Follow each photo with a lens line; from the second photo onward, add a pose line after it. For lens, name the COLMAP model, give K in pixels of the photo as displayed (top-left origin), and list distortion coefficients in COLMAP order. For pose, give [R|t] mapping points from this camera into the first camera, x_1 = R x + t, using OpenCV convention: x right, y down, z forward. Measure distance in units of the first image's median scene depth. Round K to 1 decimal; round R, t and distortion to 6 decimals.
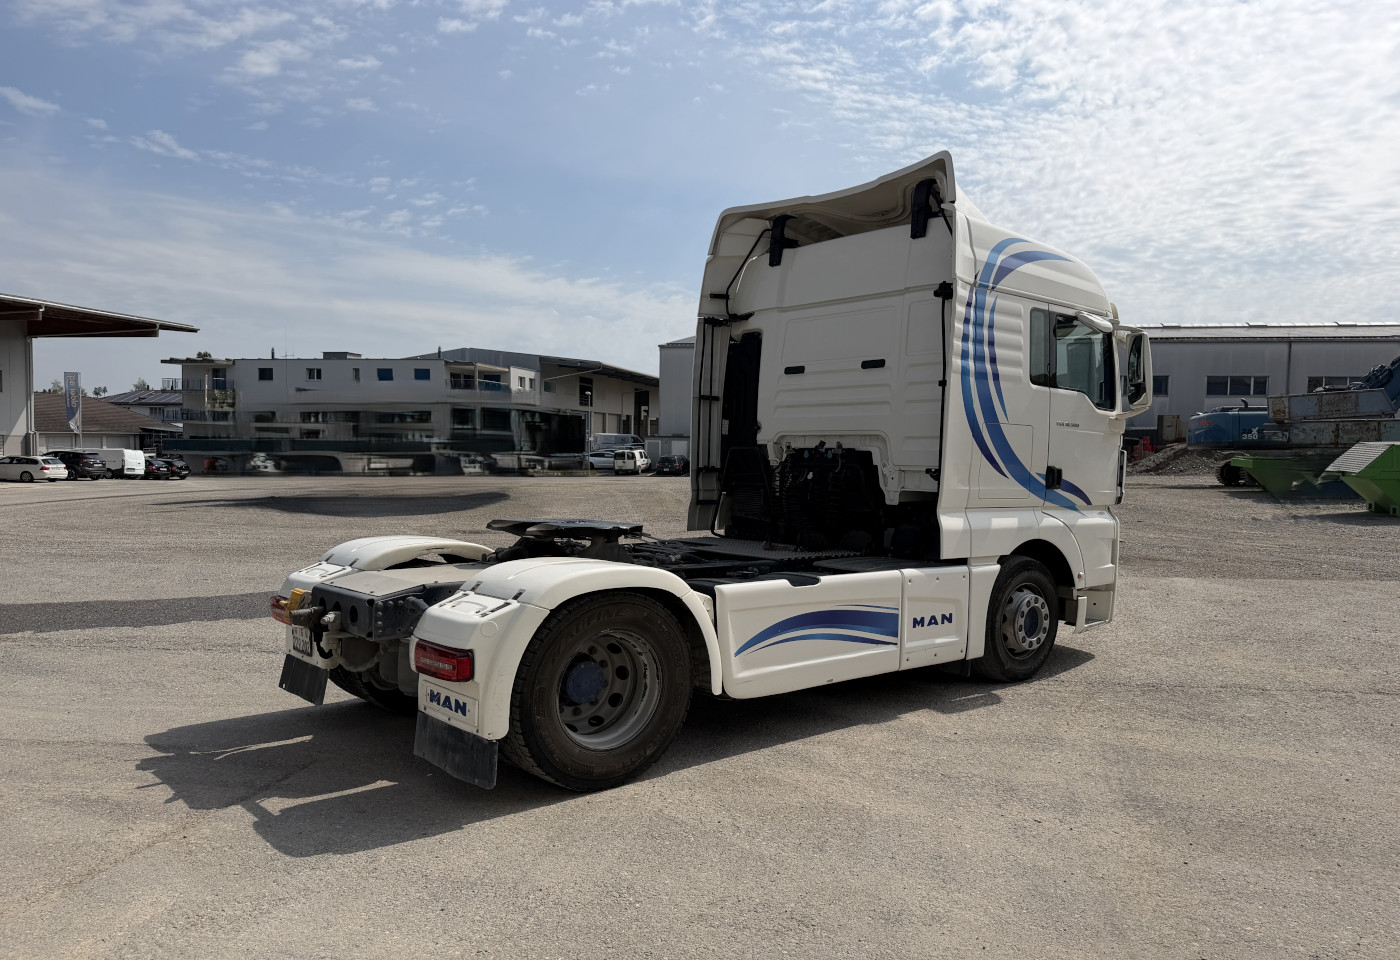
lens RADIAL K [[961.4, 0, 635.7], [0, 961.4, 496.9], [0, 0, 1]] dist [0.051459, -0.059083]
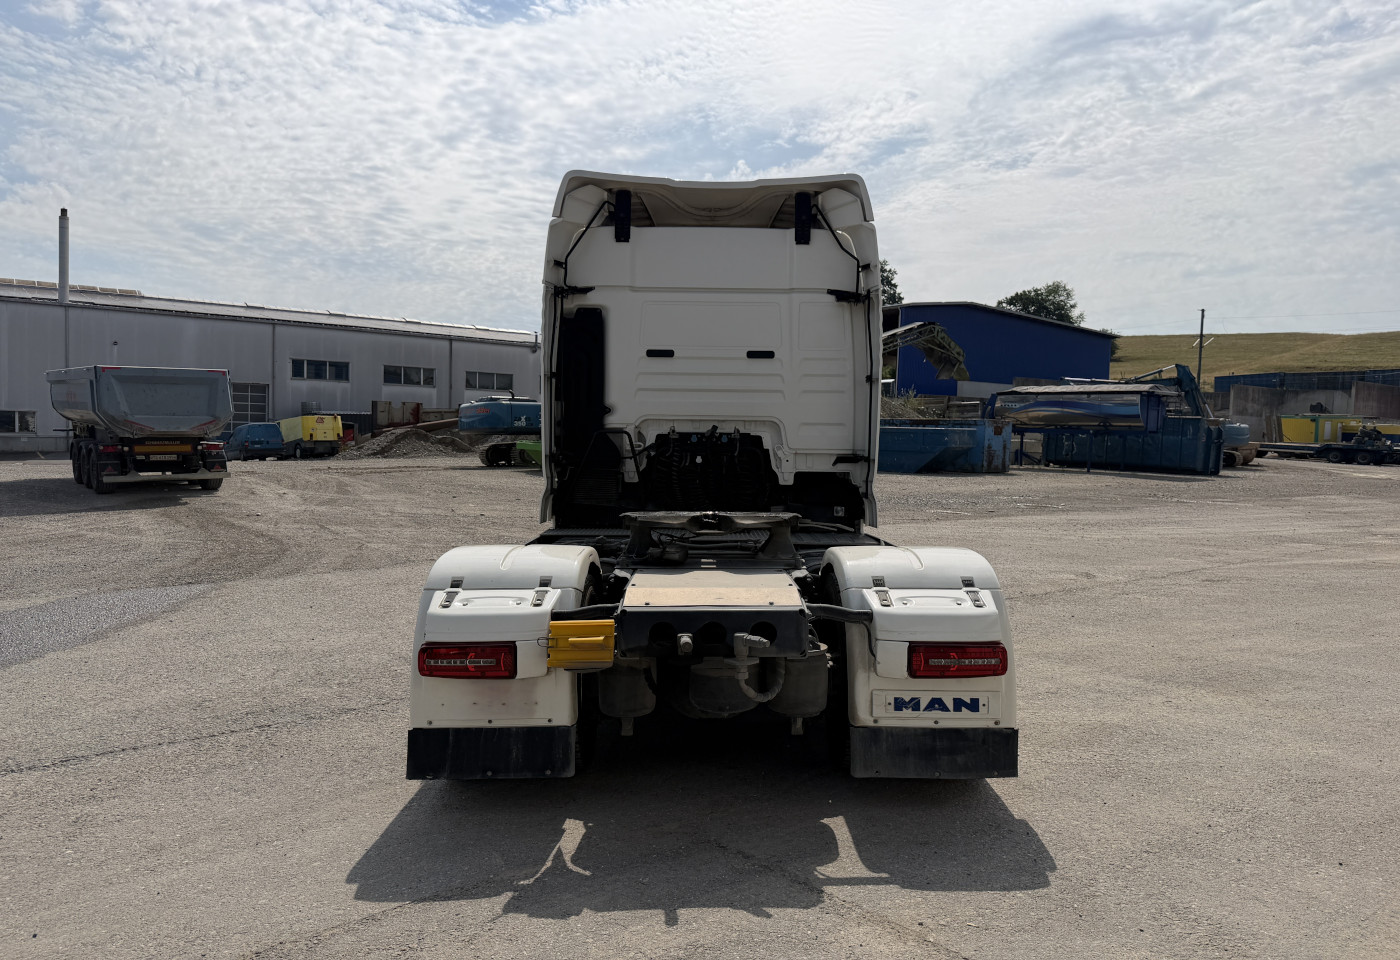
lens RADIAL K [[961.4, 0, 770.4], [0, 961.4, 505.2], [0, 0, 1]] dist [0.051459, -0.059083]
pose [[0.650682, -0.049308, 0.757747, -0.574443], [0.030019, 0.998780, 0.039215, -0.012118], [-0.758756, -0.002770, 0.651369, 0.297197]]
